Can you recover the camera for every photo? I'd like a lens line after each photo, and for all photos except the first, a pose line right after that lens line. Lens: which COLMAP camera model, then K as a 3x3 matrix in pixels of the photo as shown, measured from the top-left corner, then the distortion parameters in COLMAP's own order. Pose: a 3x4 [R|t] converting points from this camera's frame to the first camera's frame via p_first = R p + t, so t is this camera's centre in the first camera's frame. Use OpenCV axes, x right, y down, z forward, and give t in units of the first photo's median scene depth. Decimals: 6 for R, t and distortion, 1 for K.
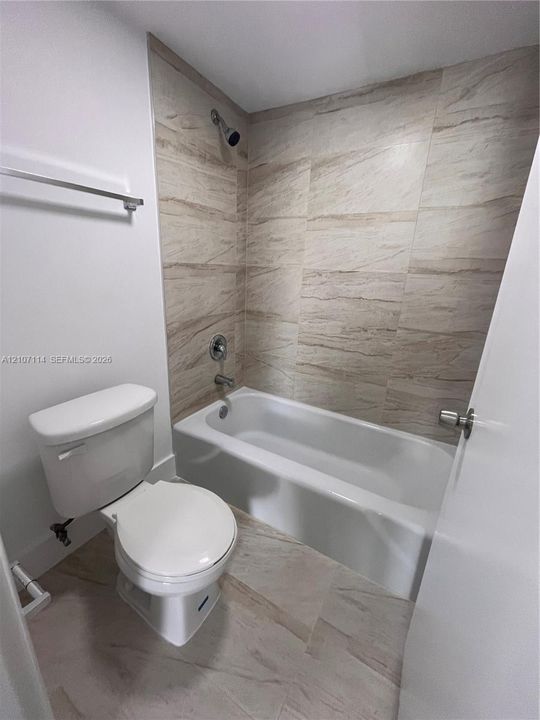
lens RADIAL K [[294.7, 0, 270.0], [0, 294.7, 360.0], [0, 0, 1]] dist [-0.001789, -0.000130]
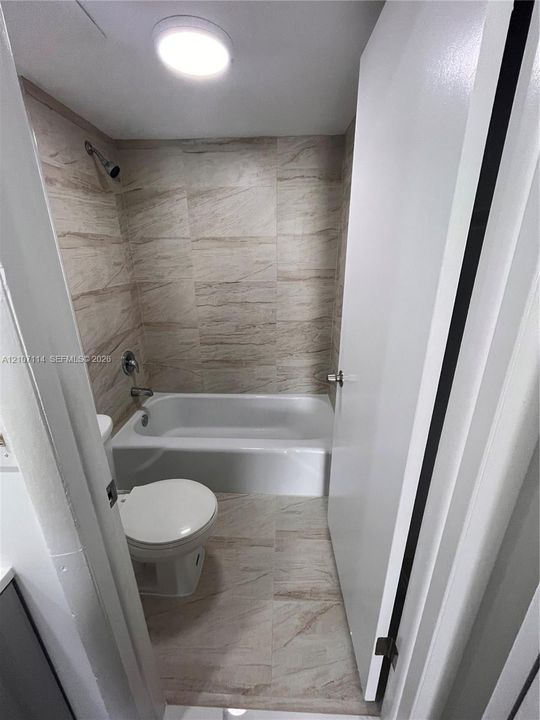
lens RADIAL K [[294.7, 0, 270.0], [0, 294.7, 360.0], [0, 0, 1]] dist [-0.001789, -0.000130]
pose [[0.880998, -0.207376, 0.425250, -0.190684], [0.185400, 0.978257, 0.092956, -0.061368], [-0.435280, -0.003052, 0.900290, -0.189894]]
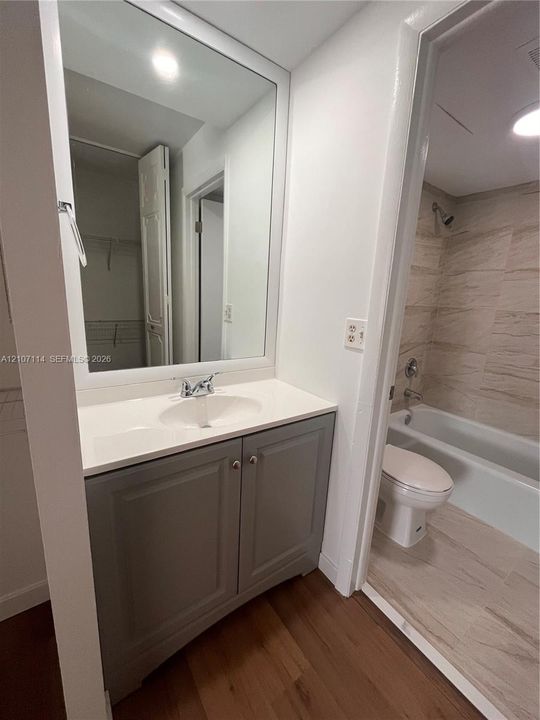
lens RADIAL K [[294.7, 0, 270.0], [0, 294.7, 360.0], [0, 0, 1]] dist [-0.001789, -0.000130]
pose [[0.907460, 0.088396, -0.410734, -0.225961], [-0.131434, 0.988276, -0.077694, 0.114982], [0.399050, 0.124489, 0.908439, -0.467802]]
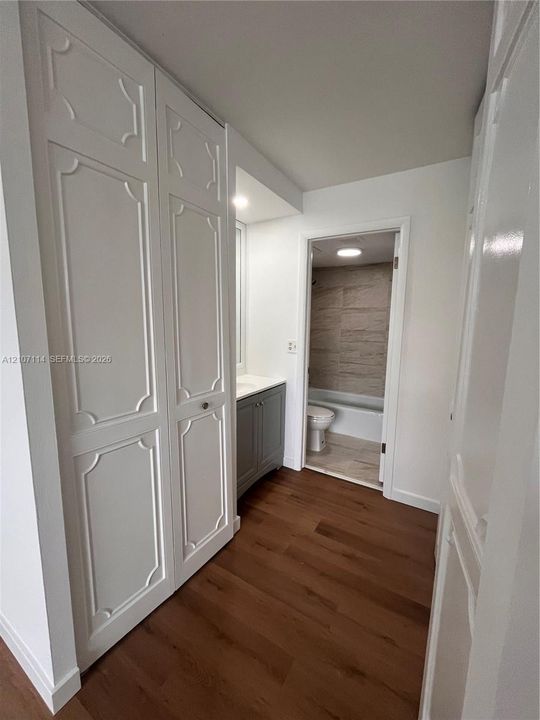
lens RADIAL K [[294.7, 0, 270.0], [0, 294.7, 360.0], [0, 0, 1]] dist [-0.001789, -0.000130]
pose [[0.999270, -0.028490, -0.025470, -0.399216], [0.024024, 0.986648, -0.161085, 0.286461], [0.029719, 0.160356, 0.986612, -1.262845]]
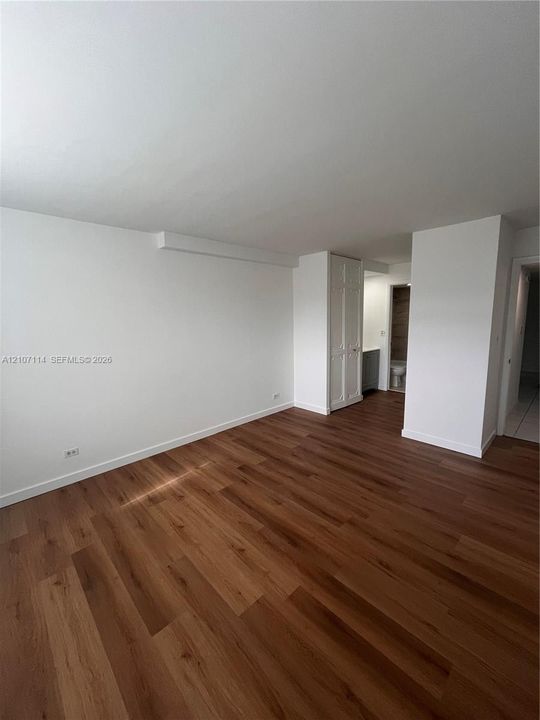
lens RADIAL K [[294.7, 0, 270.0], [0, 294.7, 360.0], [0, 0, 1]] dist [-0.001789, -0.000130]
pose [[0.956280, -0.027386, -0.291167, -0.573241], [-0.019281, 0.987536, -0.156210, 0.800217], [0.291816, 0.154995, 0.943833, -3.156442]]
